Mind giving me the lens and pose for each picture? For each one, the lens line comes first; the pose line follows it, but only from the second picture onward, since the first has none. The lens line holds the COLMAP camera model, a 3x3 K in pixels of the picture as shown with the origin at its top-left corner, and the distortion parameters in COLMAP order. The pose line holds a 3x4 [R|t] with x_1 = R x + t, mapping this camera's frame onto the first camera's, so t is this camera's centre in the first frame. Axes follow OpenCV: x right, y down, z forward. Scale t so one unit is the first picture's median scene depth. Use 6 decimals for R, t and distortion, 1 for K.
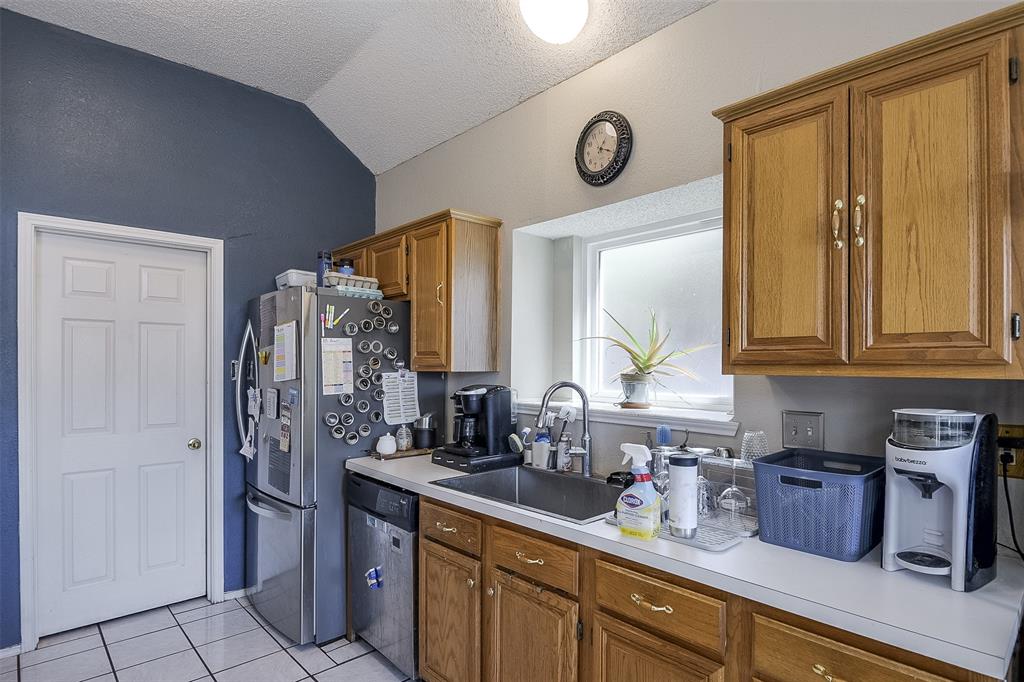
lens RADIAL K [[547.9, 0, 533.2], [0, 547.9, 365.9], [0, 0, 1]] dist [0.017992, -0.015004]
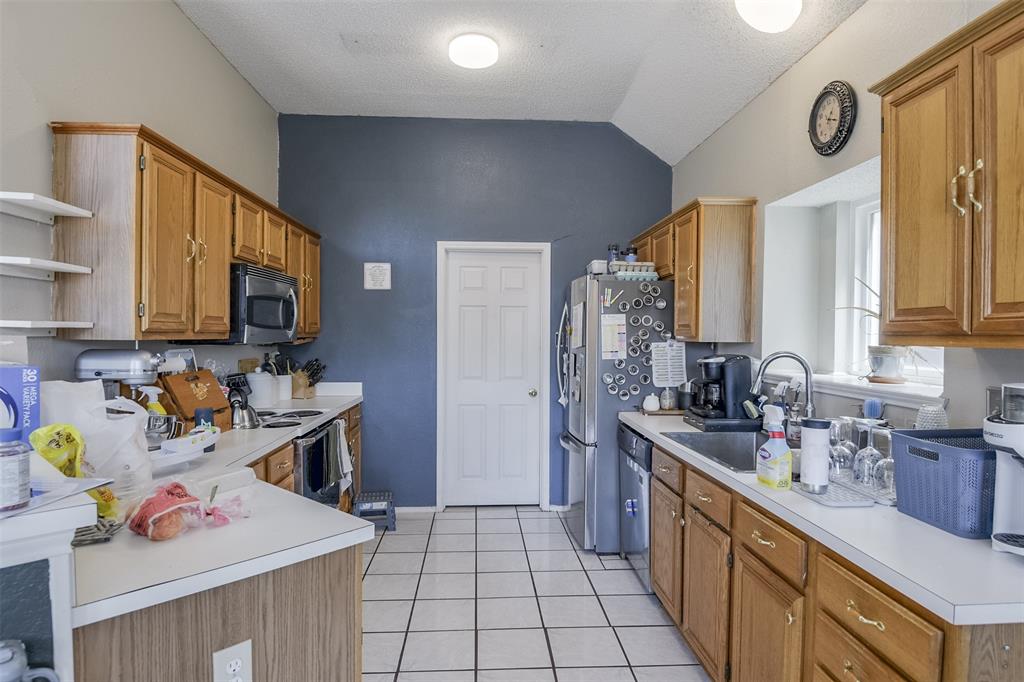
lens RADIAL K [[571.0, 0, 507.2], [0, 571.0, 341.3], [0, 0, 1]] dist [0.002974, -0.003219]
pose [[0.760589, 0.008785, -0.649174, 0.318426], [-0.004617, 0.999956, 0.008122, 0.001688], [0.649217, -0.003180, 0.760596, -0.152699]]
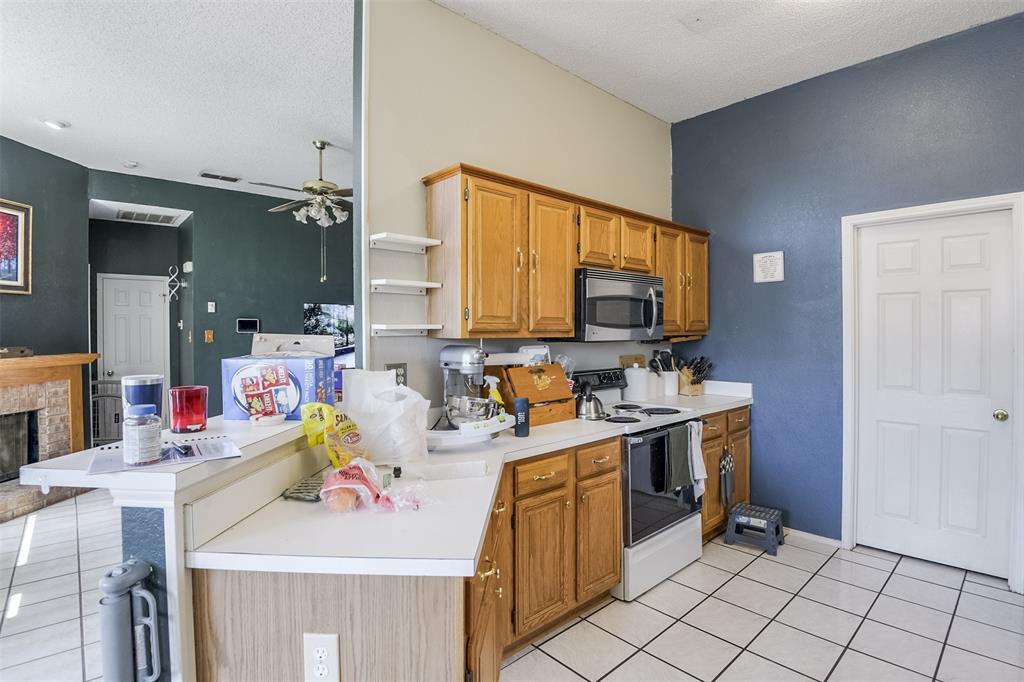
lens RADIAL K [[499.8, 0, 521.2], [0, 499.8, 334.1], [0, 0, 1]] dist [-0.015694, -0.002554]
pose [[-0.004029, 0.000913, -0.999991, 0.267492], [0.001831, 0.999998, 0.000906, 0.001101], [0.999990, -0.001827, -0.004031, 0.219785]]
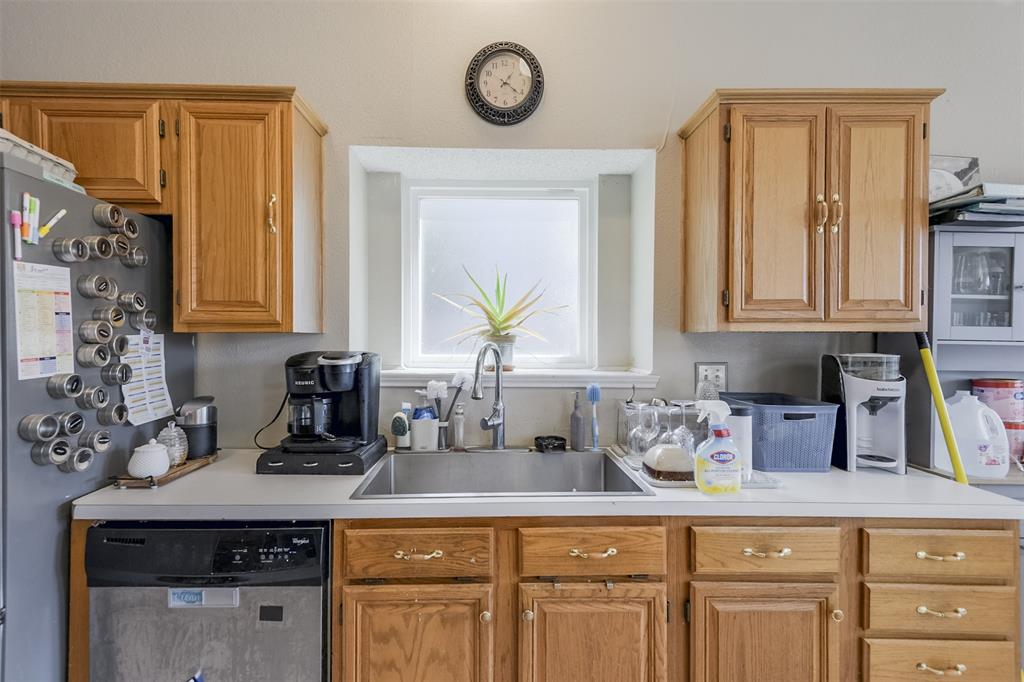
lens RADIAL K [[508.2, 0, 506.0], [0, 508.2, 340.5], [0, 0, 1]] dist [0.031158, -0.001243]
pose [[0.671608, -0.008662, 0.740856, -0.447363], [0.001504, 0.999946, 0.010328, 0.014660], [-0.740905, -0.005822, 0.671584, 0.390005]]
